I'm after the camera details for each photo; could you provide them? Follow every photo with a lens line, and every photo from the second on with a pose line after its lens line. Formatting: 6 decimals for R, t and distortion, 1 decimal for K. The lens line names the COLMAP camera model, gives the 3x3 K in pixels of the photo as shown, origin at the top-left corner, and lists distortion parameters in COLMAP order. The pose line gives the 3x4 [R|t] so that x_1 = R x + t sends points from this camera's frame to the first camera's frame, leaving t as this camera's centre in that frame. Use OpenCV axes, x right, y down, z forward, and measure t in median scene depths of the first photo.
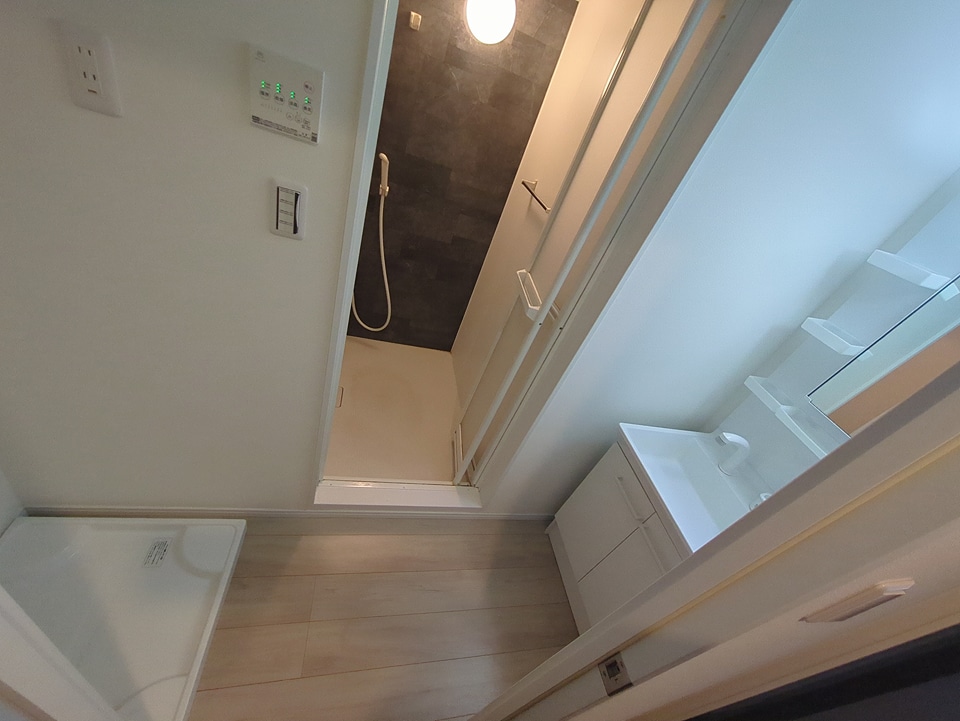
lens RADIAL K [[378.4, 0, 483.0], [0, 378.4, 360.7], [0, 0, 1]] dist [-0.001972, 0.001315]
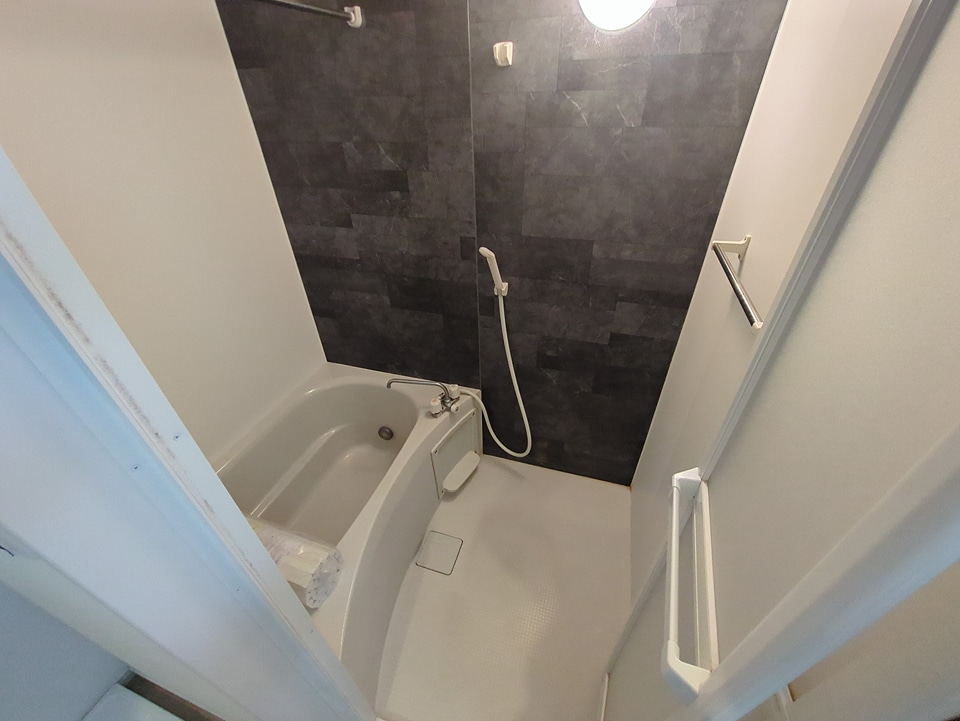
lens RADIAL K [[378.4, 0, 480.6], [0, 378.4, 360.1], [0, 0, 1]] dist [-0.001972, 0.001315]
pose [[0.818429, -0.029543, -0.573847, 0.123833], [-0.032383, 0.994719, -0.097394, -0.245398], [0.573694, 0.098293, 0.813151, 0.402788]]
